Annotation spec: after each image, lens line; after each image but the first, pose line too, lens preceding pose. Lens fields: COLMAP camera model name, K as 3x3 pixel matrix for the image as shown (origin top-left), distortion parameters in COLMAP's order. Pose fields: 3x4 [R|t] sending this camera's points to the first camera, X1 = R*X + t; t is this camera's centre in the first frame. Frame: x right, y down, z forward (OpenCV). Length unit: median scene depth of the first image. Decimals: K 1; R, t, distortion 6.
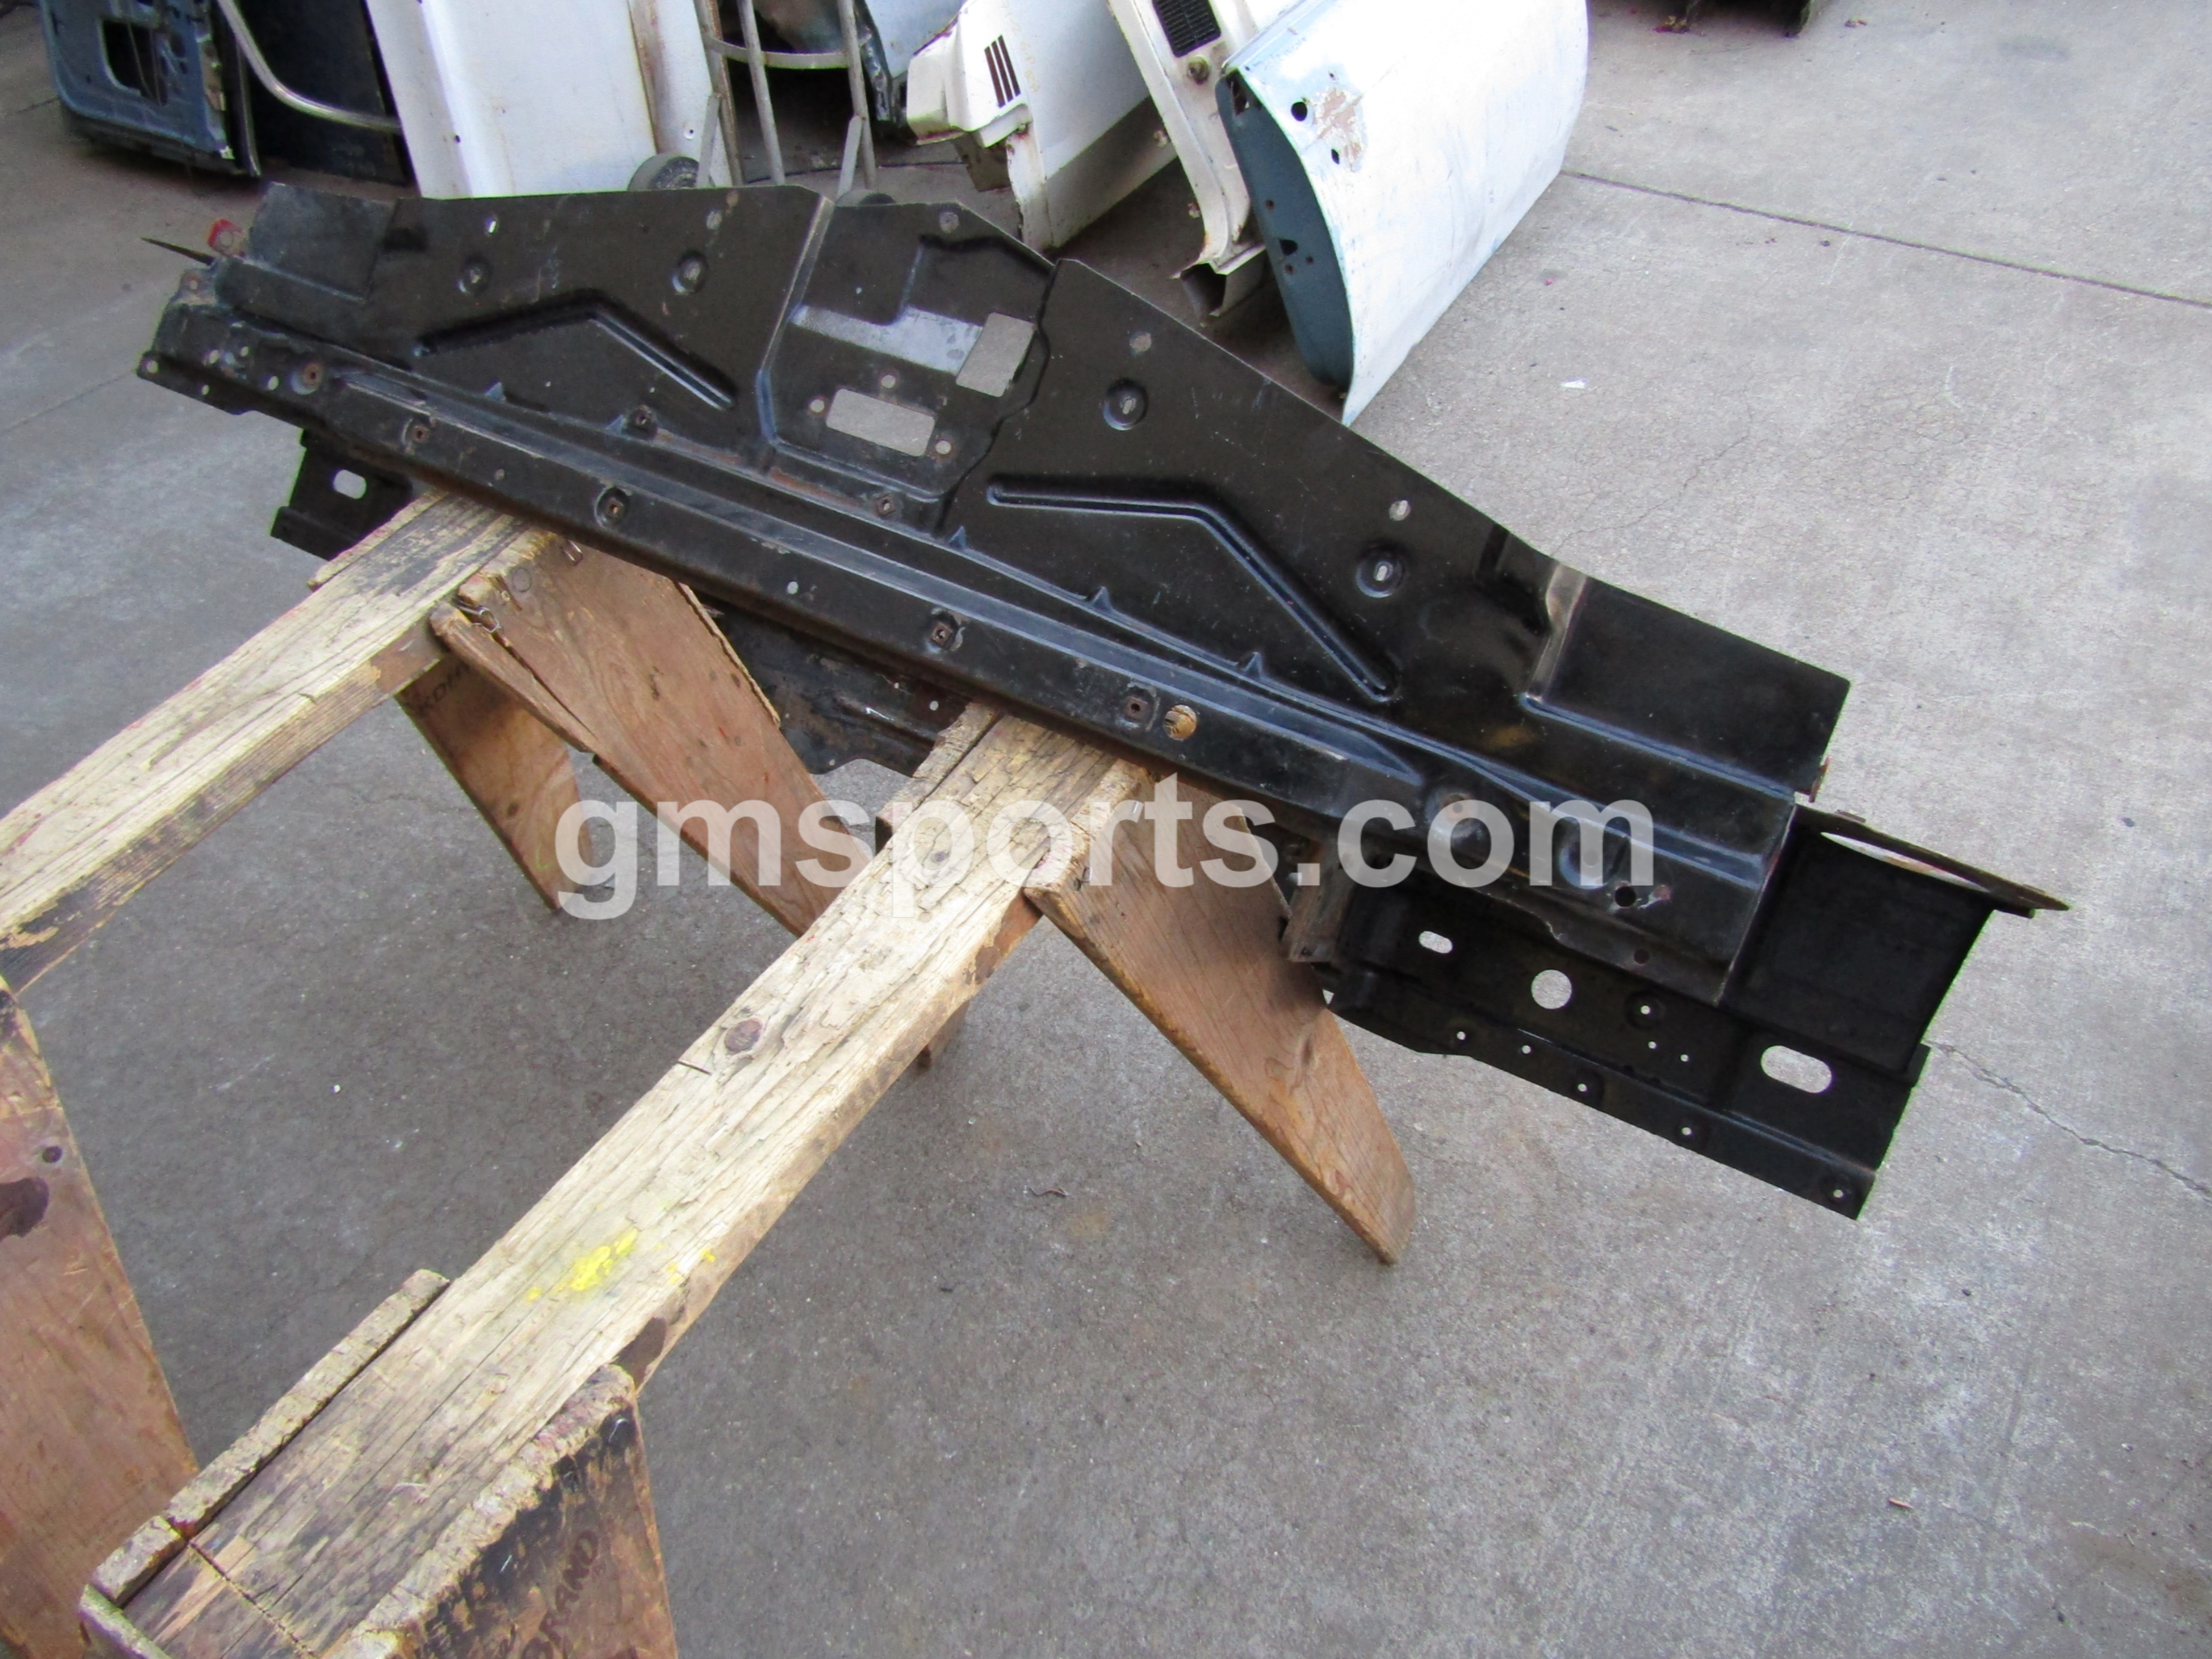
lens RADIAL K [[1587.9, 0, 1095.7], [0, 1587.9, 798.7], [0, 0, 1]] dist [-0.008680, 0.000636]
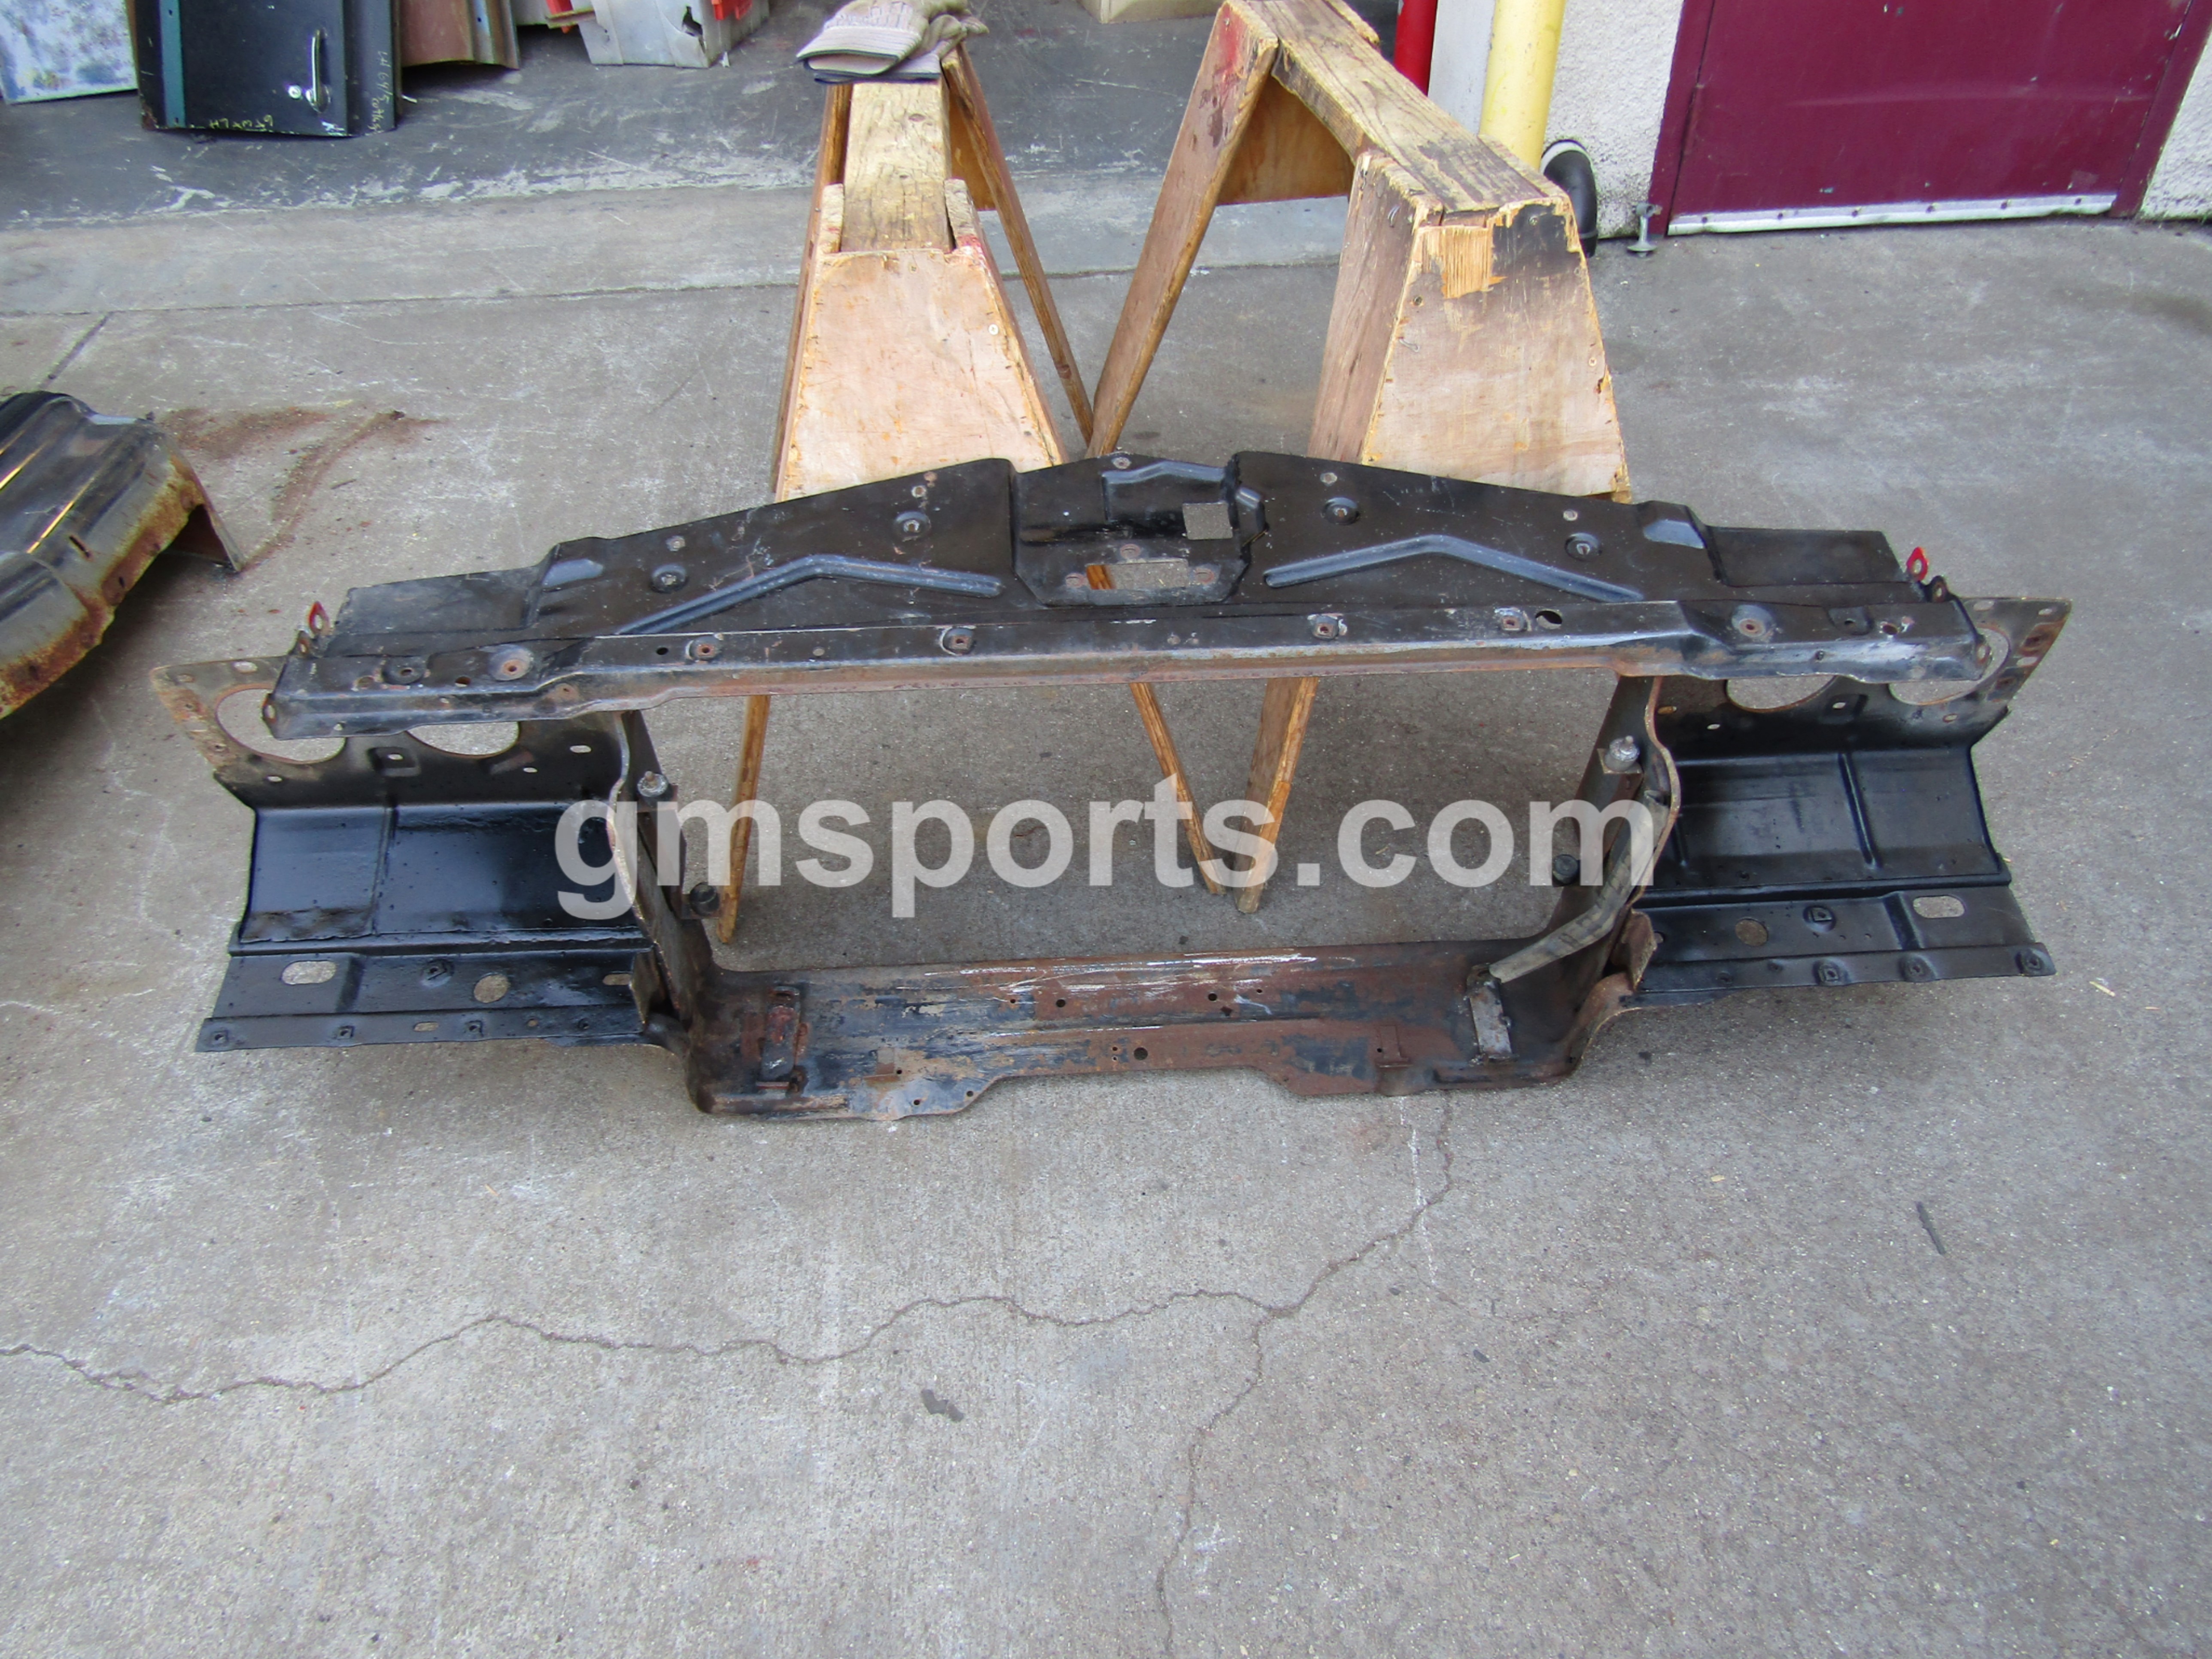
lens RADIAL K [[1587.9, 0, 1118.0], [0, 1587.9, 832.1], [0, 0, 1]] dist [-0.008680, 0.000636]
pose [[-0.803442, 0.416389, -0.425559, 0.461255], [-0.387281, 0.177385, 0.904737, -0.928926], [0.452210, 0.891715, 0.018741, 1.146053]]
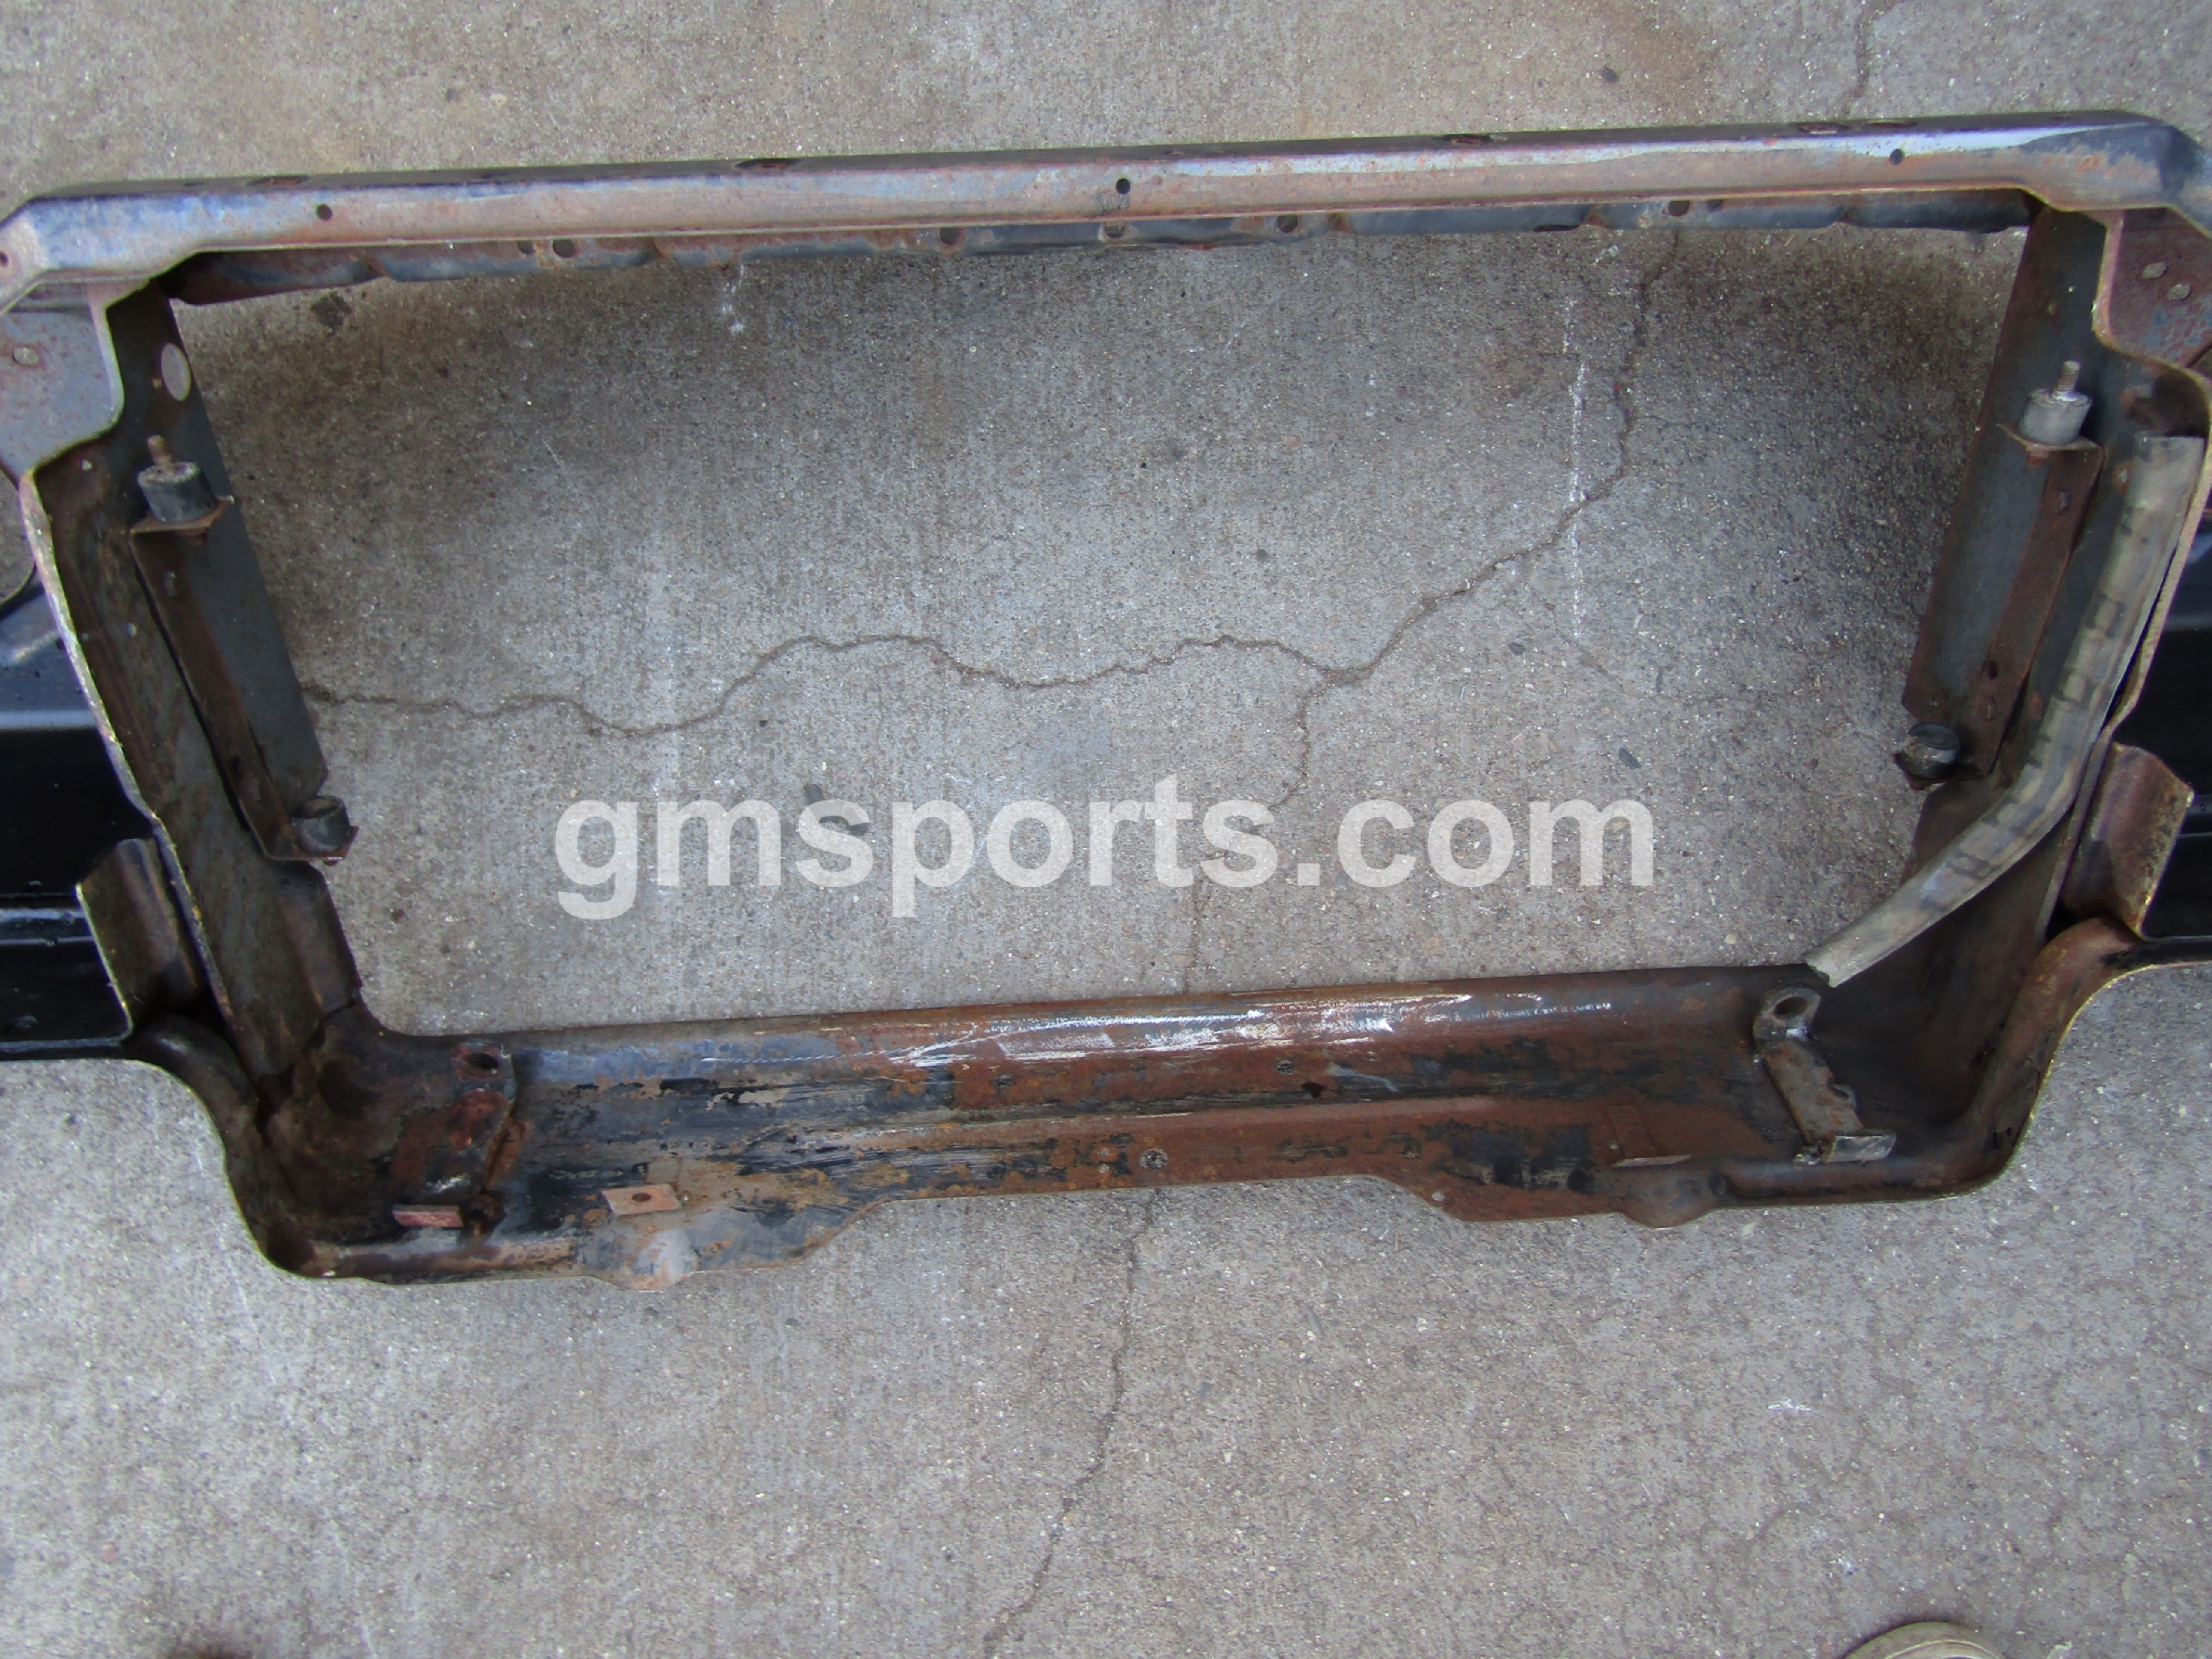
lens RADIAL K [[1587.9, 0, 1106.8], [0, 1587.9, 848.6], [0, 0, 1]] dist [-0.008680, 0.000636]
pose [[-0.819768, 0.568100, -0.072409, 0.254113], [-0.393805, -0.467375, 0.791504, -0.540536], [0.415811, 0.677365, 0.606860, 1.087035]]
